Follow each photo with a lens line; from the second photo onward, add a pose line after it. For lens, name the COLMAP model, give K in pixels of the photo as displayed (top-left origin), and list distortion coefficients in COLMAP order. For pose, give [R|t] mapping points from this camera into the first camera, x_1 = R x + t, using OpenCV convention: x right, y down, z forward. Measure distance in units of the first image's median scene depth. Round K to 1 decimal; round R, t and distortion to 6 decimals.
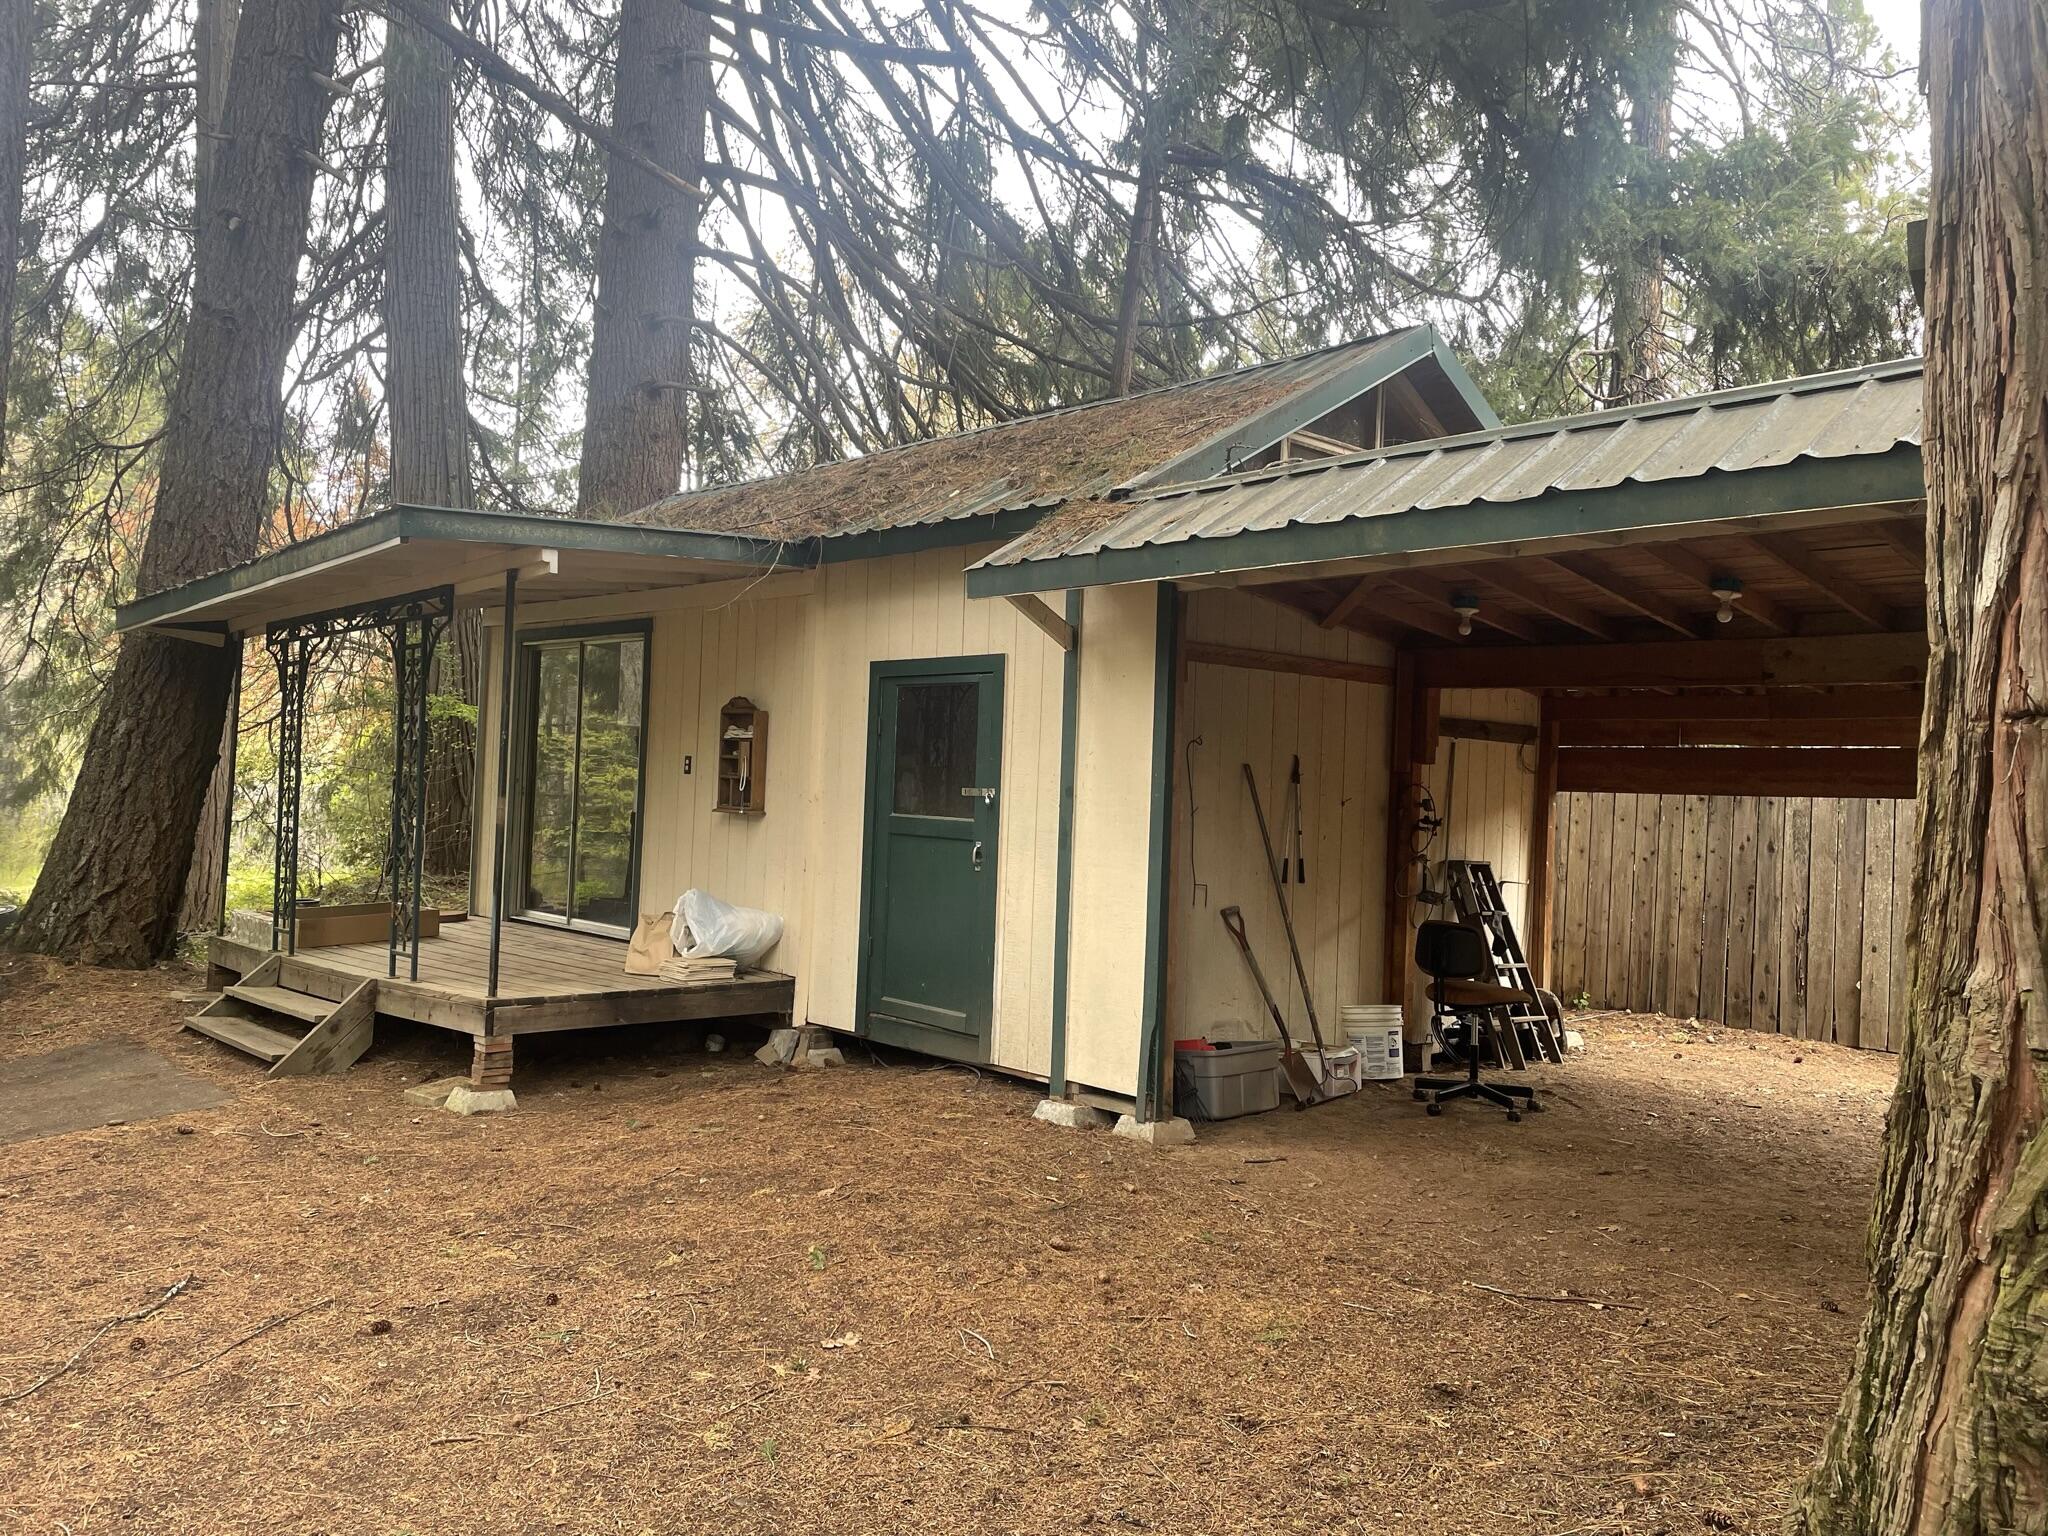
lens RADIAL K [[1529.6, 0, 1023.4], [0, 1529.6, 771.8], [0, 0, 1]] dist [0.078133, -0.094805]
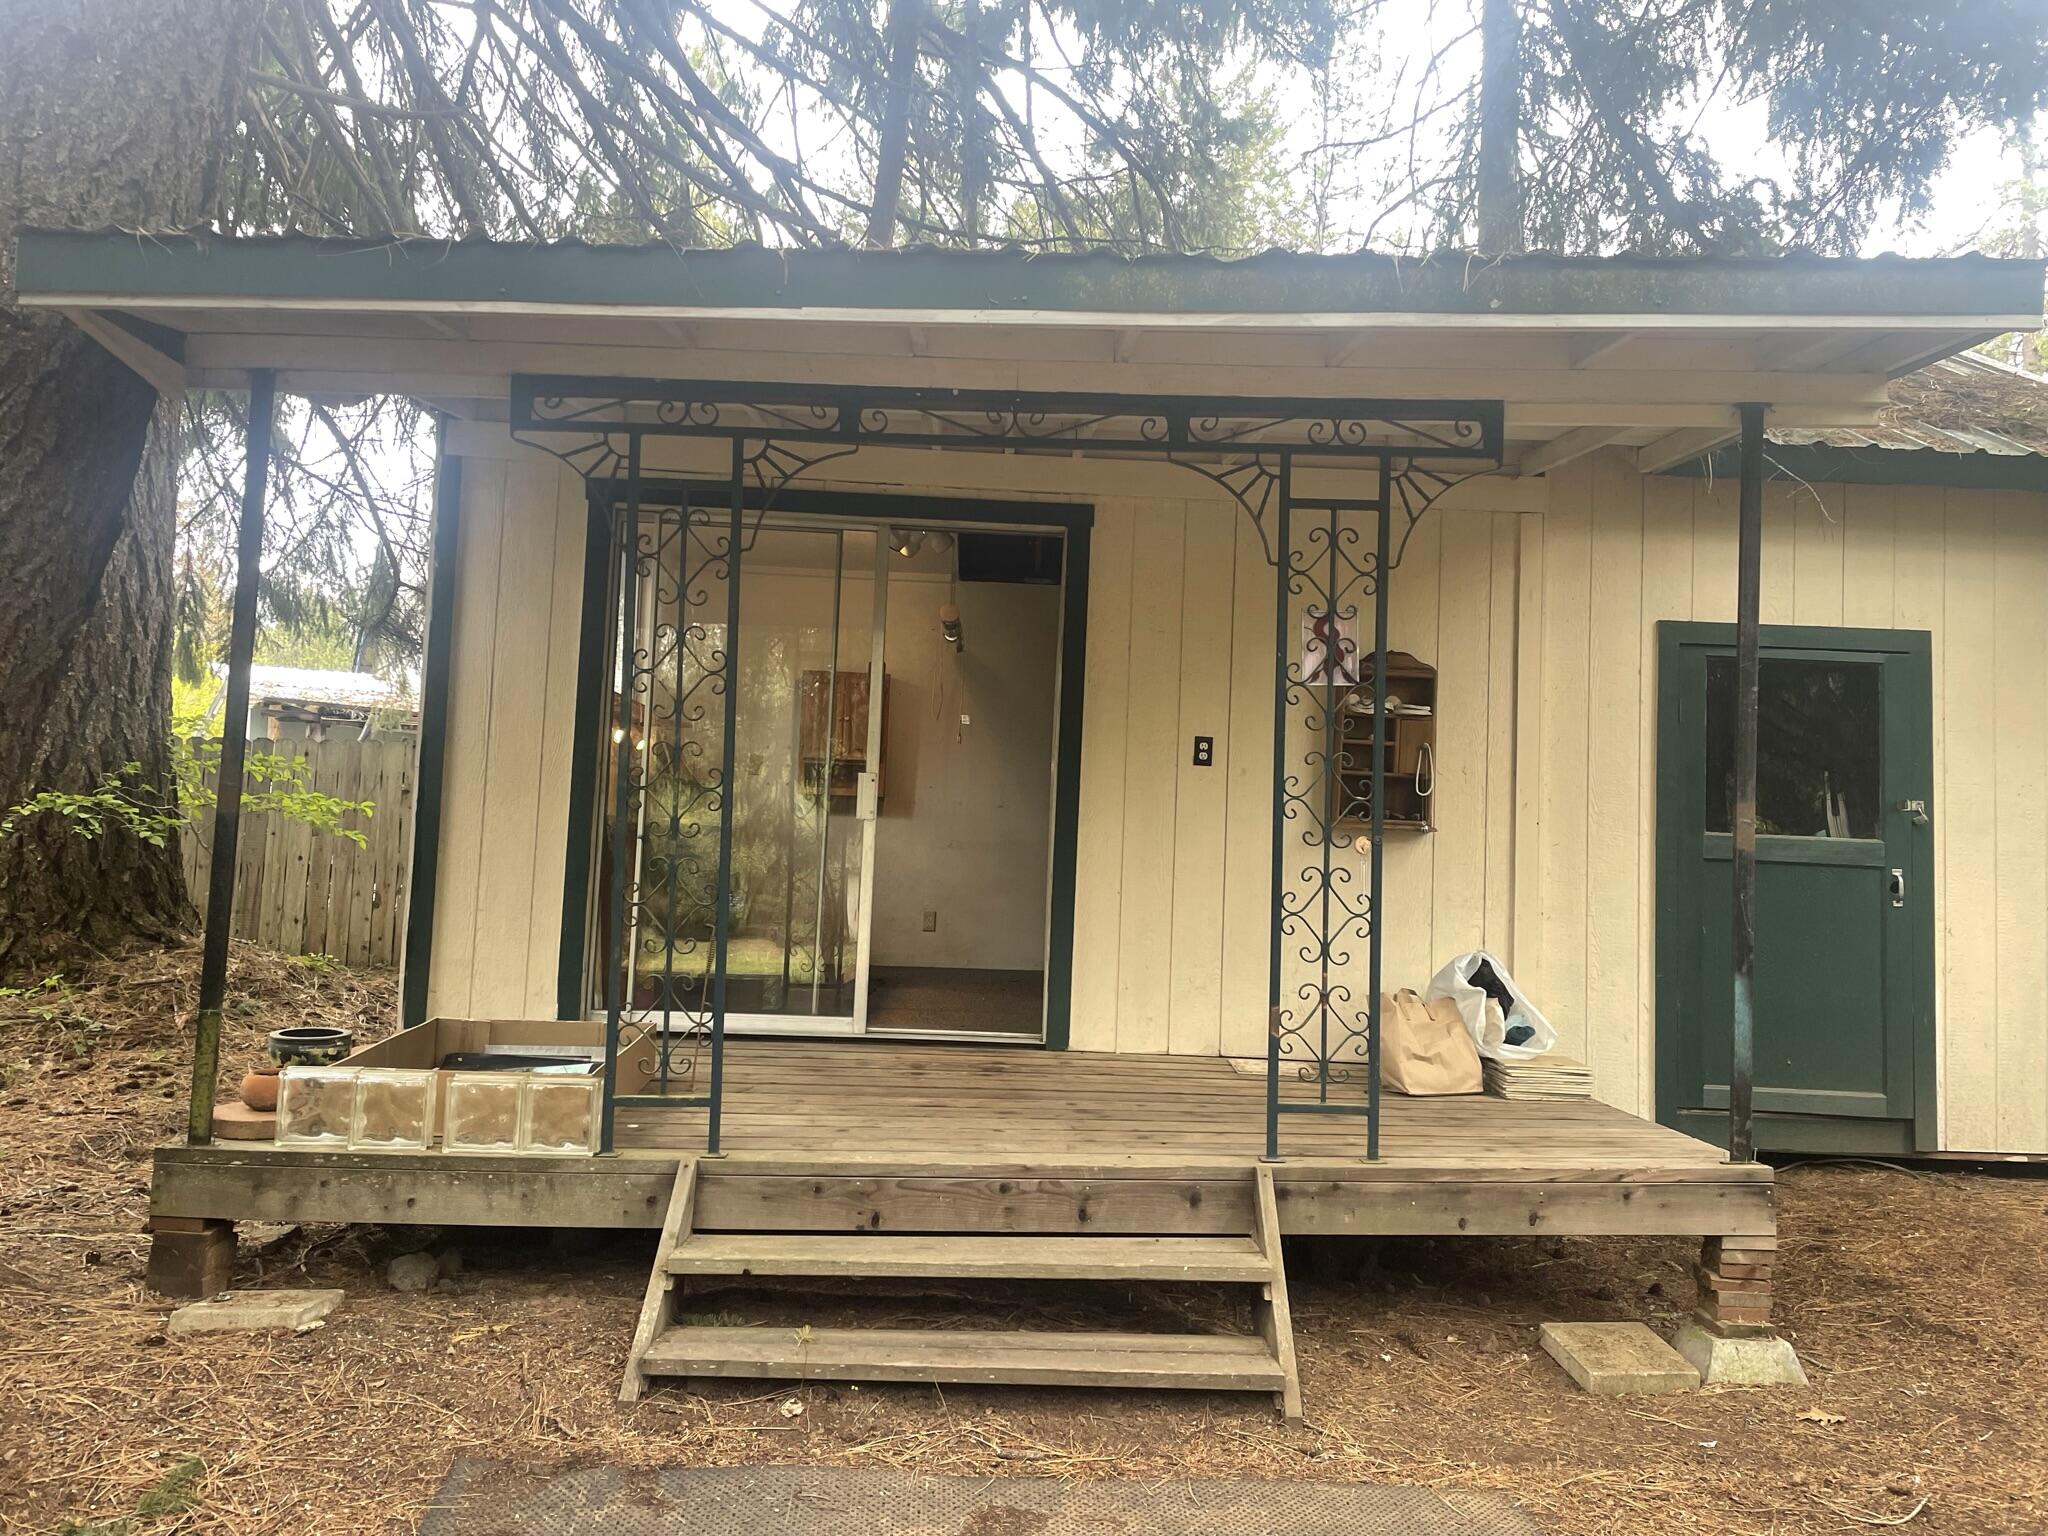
lens RADIAL K [[1529.6, 0, 1027.8], [0, 1529.6, 766.1], [0, 0, 1]] dist [0.078133, -0.094805]
pose [[0.682350, 0.030916, 0.730372, -0.900955], [-0.024001, 0.999514, -0.019885, 0.019577], [-0.730632, -0.003961, 0.682760, 0.776292]]
